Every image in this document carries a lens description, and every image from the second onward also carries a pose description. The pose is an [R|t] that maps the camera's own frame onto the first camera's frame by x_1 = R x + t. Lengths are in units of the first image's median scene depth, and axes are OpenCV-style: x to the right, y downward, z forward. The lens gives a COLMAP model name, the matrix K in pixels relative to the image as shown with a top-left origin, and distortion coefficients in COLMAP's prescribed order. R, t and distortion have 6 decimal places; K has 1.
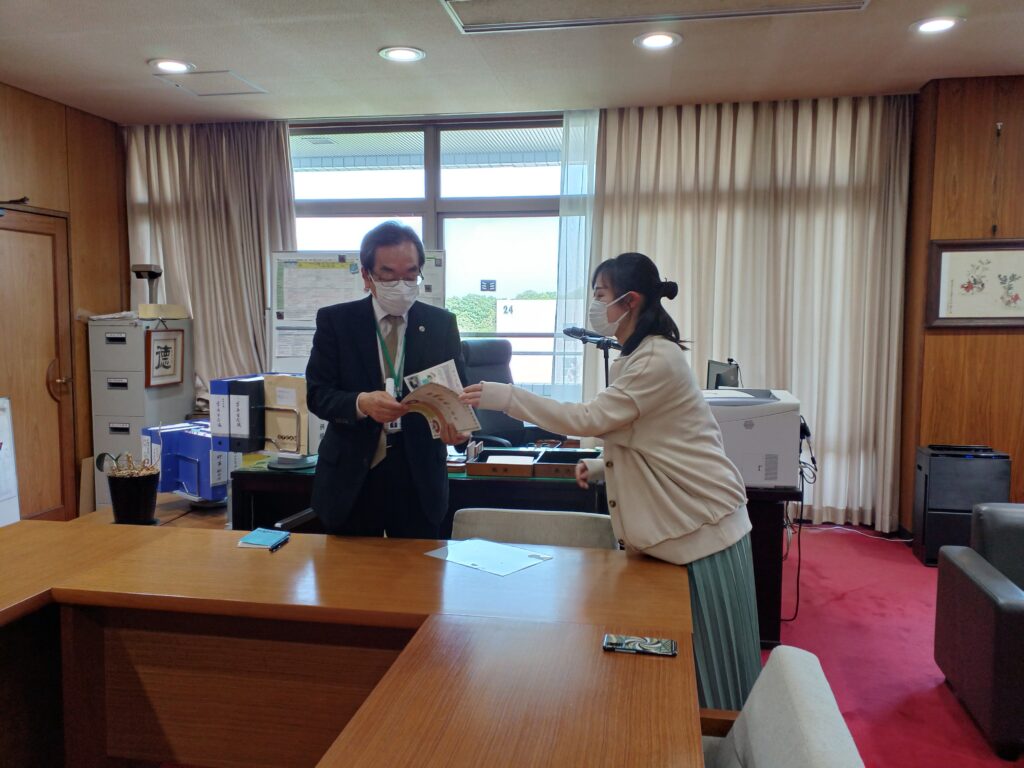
lens RADIAL K [[848.0, 0, 492.2], [0, 848.0, 383.1], [0, 0, 1]] dist [0.048849, -0.007358]
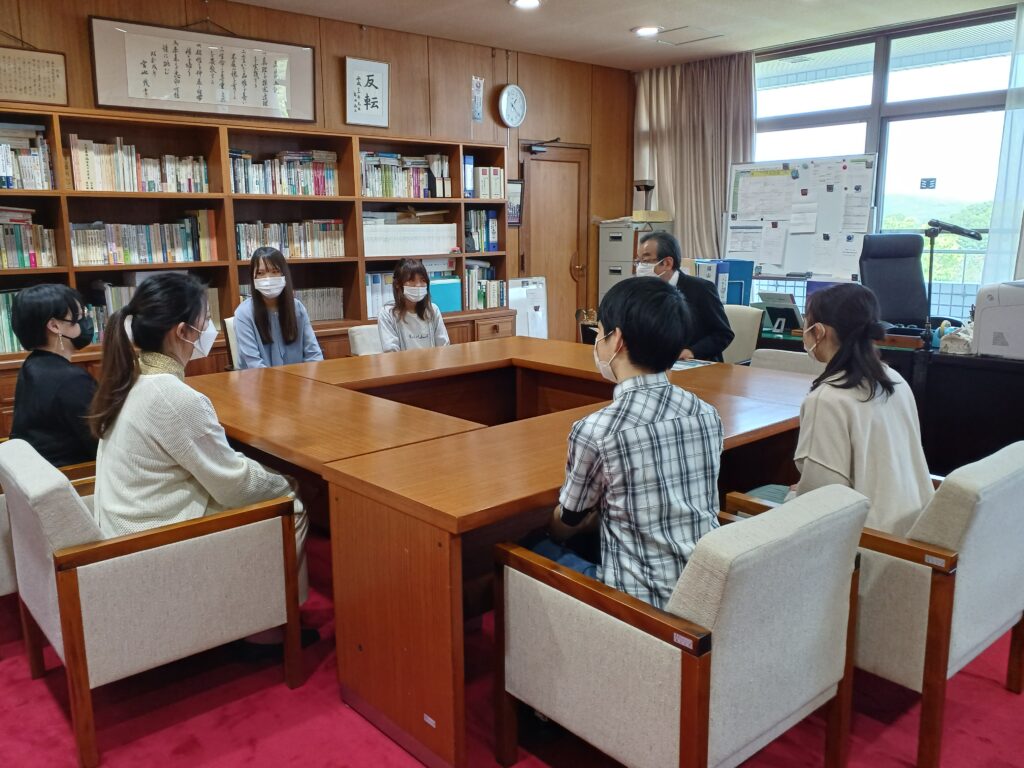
lens RADIAL K [[848.0, 0, 492.2], [0, 848.0, 383.1], [0, 0, 1]] dist [0.048849, -0.007358]
pose [[0.799229, 0.097739, -0.593027, 0.227472], [-0.036700, 0.992784, 0.114163, 0.031541], [0.599905, -0.069479, 0.797048, -0.211429]]
